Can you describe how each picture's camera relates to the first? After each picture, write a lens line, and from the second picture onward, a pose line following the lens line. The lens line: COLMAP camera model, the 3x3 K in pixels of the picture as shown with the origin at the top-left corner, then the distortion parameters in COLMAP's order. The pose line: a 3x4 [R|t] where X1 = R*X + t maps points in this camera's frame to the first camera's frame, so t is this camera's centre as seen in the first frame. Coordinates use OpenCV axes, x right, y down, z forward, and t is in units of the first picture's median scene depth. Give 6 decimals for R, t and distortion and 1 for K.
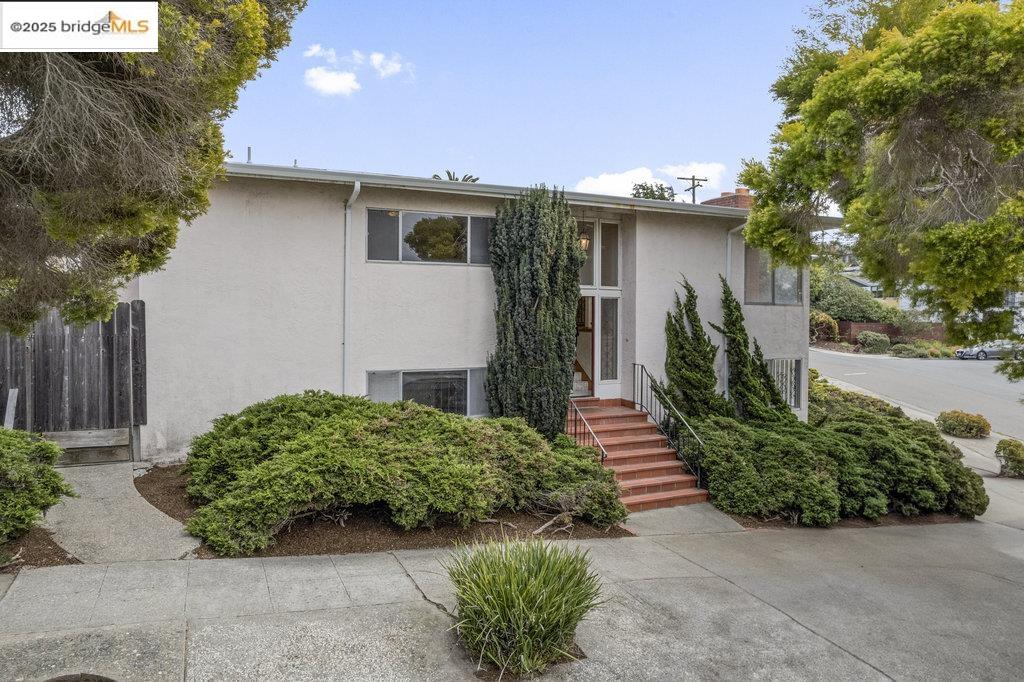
lens RADIAL K [[686.4, 0, 511.0], [0, 686.4, 340.8], [0, 0, 1]] dist [-0.051804, -0.001506]
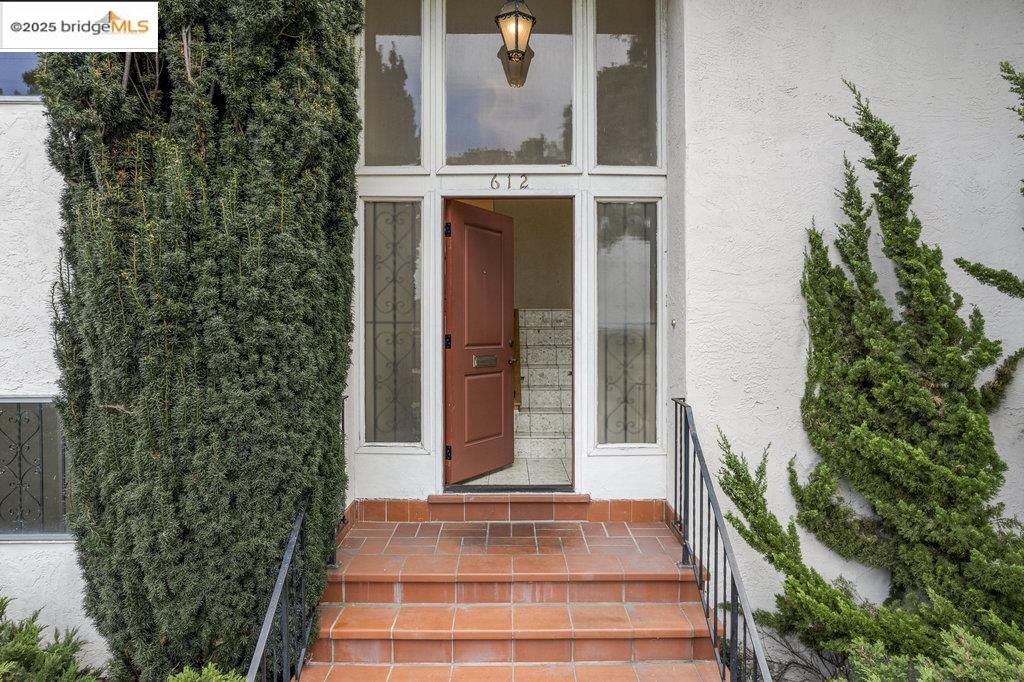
lens RADIAL K [[686.4, 0, 513.6], [0, 686.4, 341.2], [0, 0, 1]] dist [-0.051804, -0.001506]
pose [[0.909739, 0.001171, -0.415180, 0.234056], [-0.003156, 0.999987, -0.004094, 0.008425], [0.415169, 0.005035, 0.909730, 0.677005]]
